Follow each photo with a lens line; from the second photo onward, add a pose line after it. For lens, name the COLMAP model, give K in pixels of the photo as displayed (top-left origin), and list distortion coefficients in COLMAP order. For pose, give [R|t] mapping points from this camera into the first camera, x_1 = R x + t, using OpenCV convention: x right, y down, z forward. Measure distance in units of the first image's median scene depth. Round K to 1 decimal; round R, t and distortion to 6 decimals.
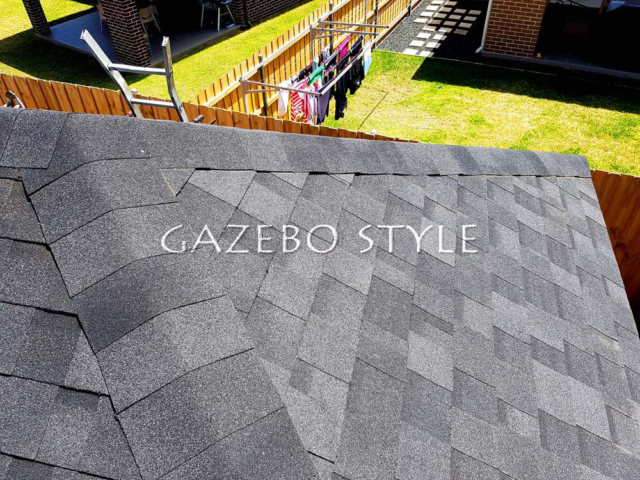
lens RADIAL K [[514.5, 0, 320.0], [0, 514.5, 240.0], [0, 0, 1]] dist [-0.003950, -0.002478]
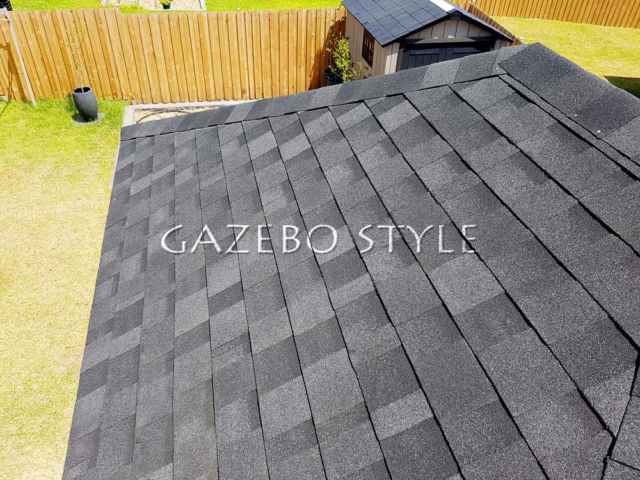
lens RADIAL K [[498.8, 0, 320.0], [0, 498.8, 240.0], [0, 0, 1]] dist [0.227618, -0.428022]
pose [[0.440508, 0.592993, -0.674026, -0.082319], [-0.636577, 0.735728, 0.231244, 0.057983], [0.633027, 0.327204, 0.701580, -0.041915]]
